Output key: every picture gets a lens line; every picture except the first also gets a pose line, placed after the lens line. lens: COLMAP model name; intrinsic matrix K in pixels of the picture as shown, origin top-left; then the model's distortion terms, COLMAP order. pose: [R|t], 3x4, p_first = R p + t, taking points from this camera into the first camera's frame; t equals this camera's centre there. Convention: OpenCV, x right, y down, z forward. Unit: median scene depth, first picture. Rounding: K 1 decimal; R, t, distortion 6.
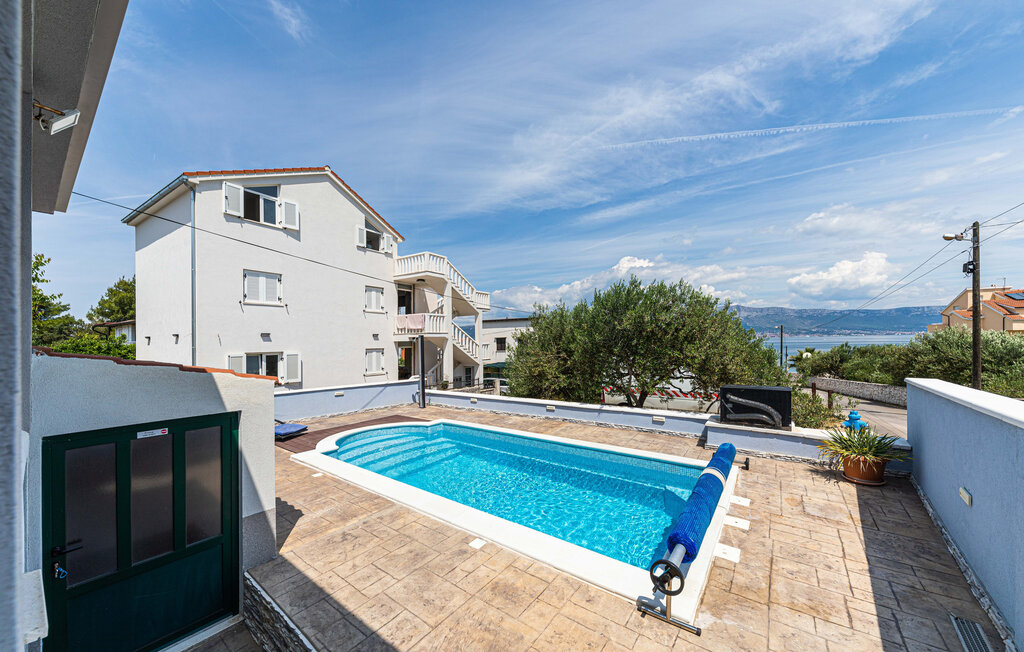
lens RADIAL K [[360.6, 0, 511.9], [0, 360.6, 345.6], [0, 0, 1]] dist [0.001271, -0.000039]
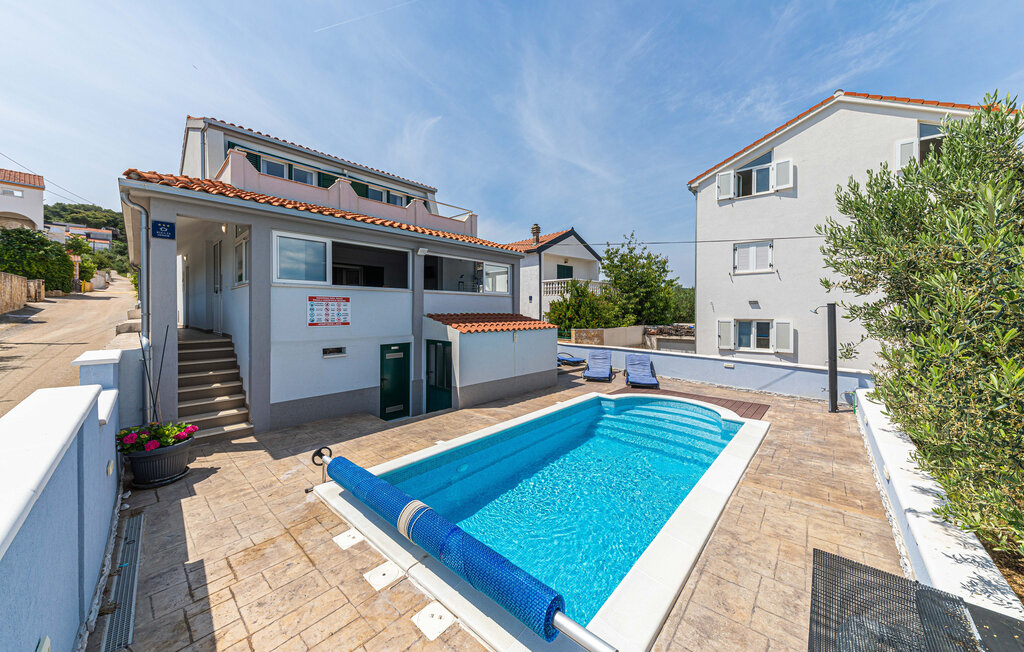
lens RADIAL K [[356.8, 0, 511.9], [0, 356.8, 305.1], [0, 0, 1]] dist [0.013621, -0.000028]
pose [[-0.089688, 0.001946, -0.995968, 0.605692], [-0.007729, 0.999967, 0.002649, -0.028884], [0.995940, 0.007935, -0.089670, 0.602262]]
